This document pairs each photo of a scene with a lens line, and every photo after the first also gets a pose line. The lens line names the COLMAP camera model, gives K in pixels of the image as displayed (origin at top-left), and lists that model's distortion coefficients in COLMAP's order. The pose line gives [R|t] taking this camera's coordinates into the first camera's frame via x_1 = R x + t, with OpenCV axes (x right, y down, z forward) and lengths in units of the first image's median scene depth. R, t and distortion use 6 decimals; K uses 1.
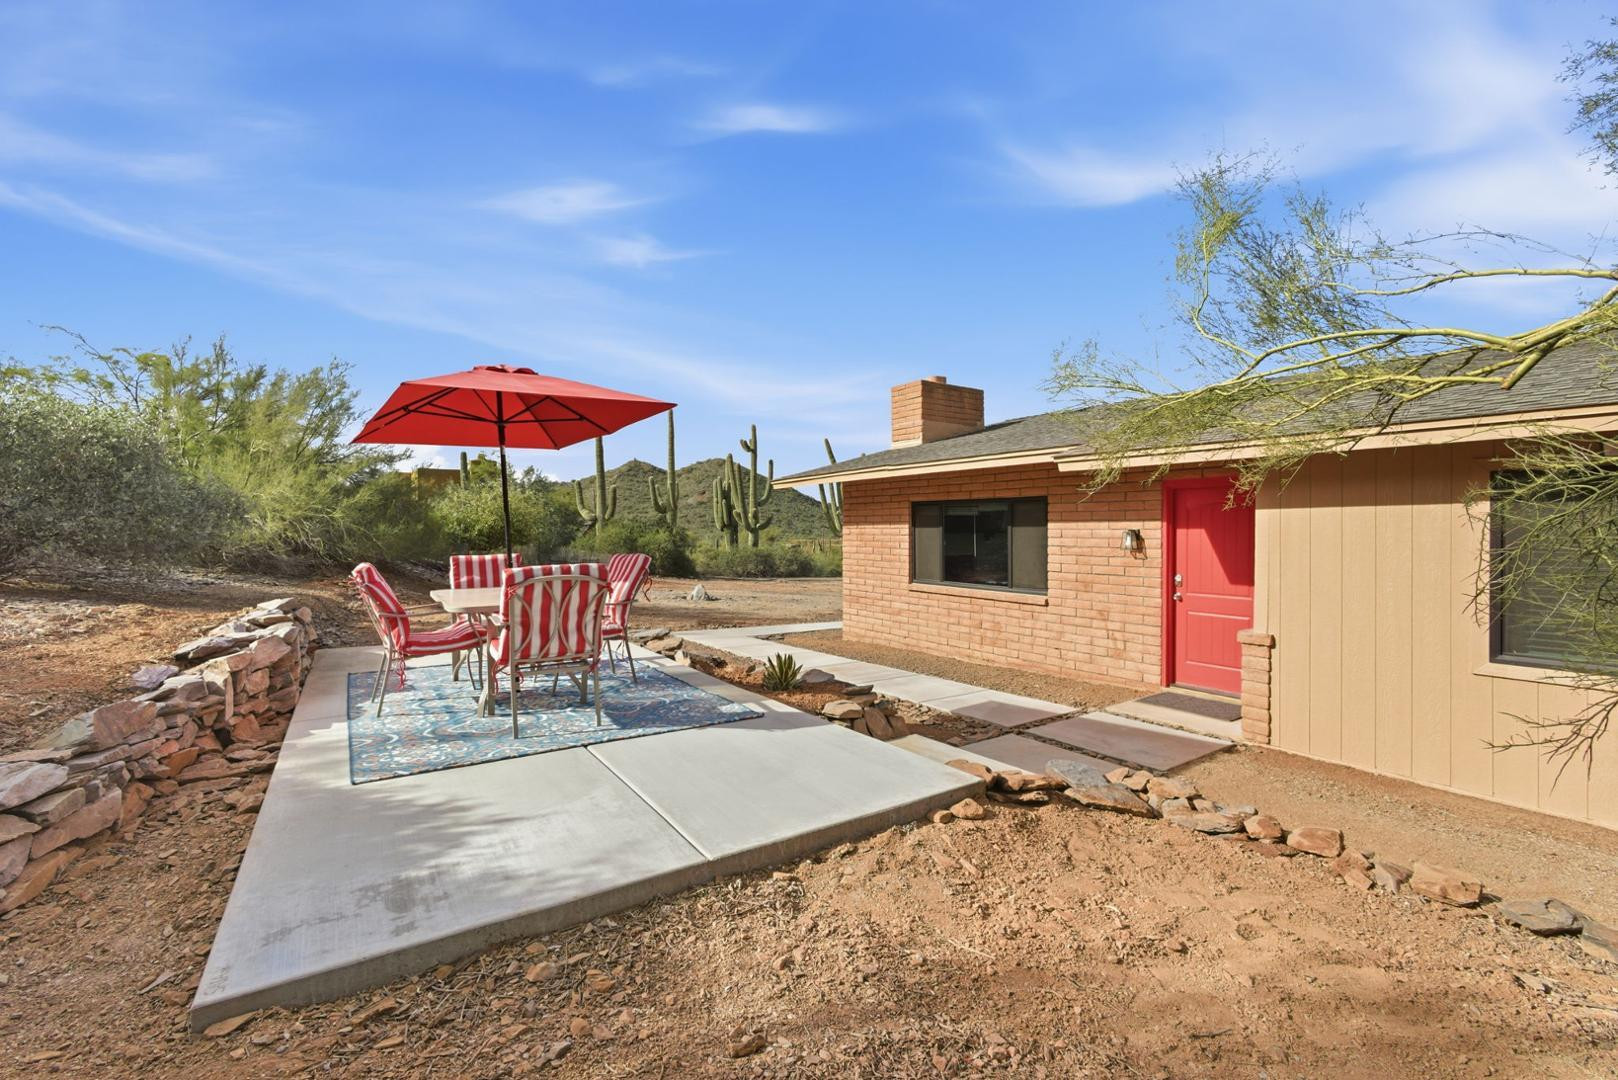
lens RADIAL K [[685.1, 0, 809.0], [0, 685.1, 540.0], [0, 0, 1]] dist [-0.020239, -0.000047]
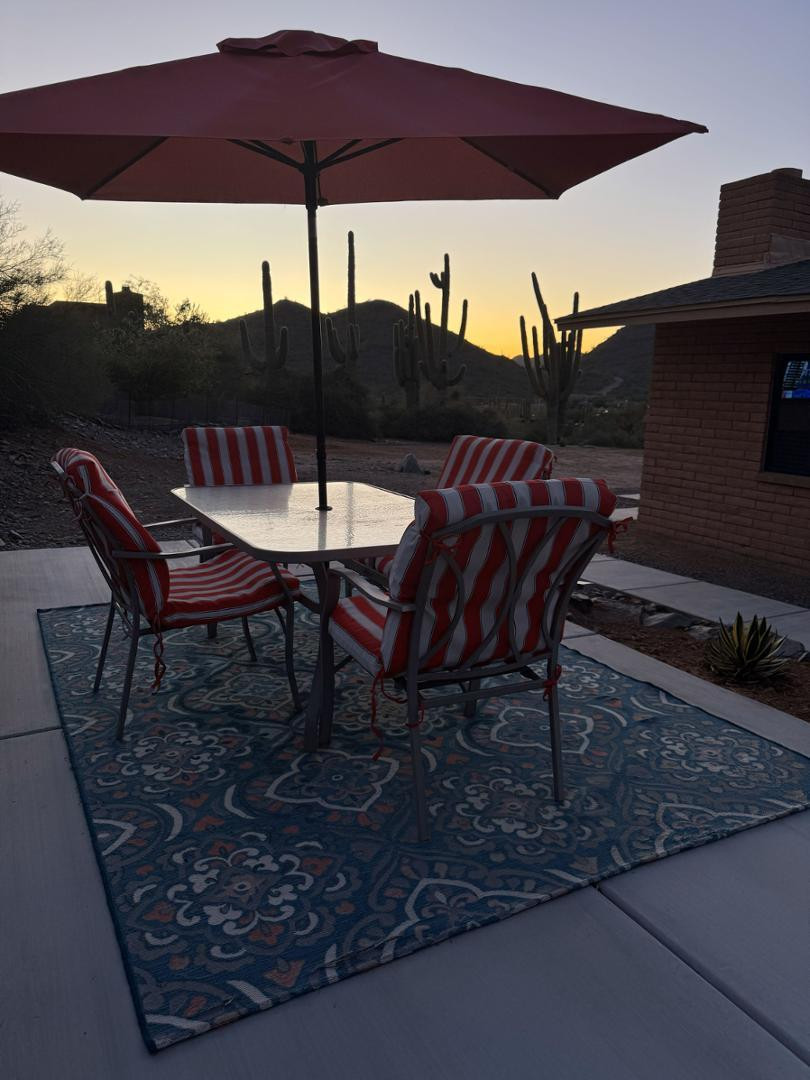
lens RADIAL K [[736.3, 0, 405.0], [0, 736.3, 540.0], [0, 0, 1]] dist [0.001402, 0.001653]
pose [[0.996321, 0.041368, -0.075051, -0.138442], [-0.025973, 0.980346, 0.195568, -0.006362], [0.081666, -0.192899, 0.977814, 0.177076]]
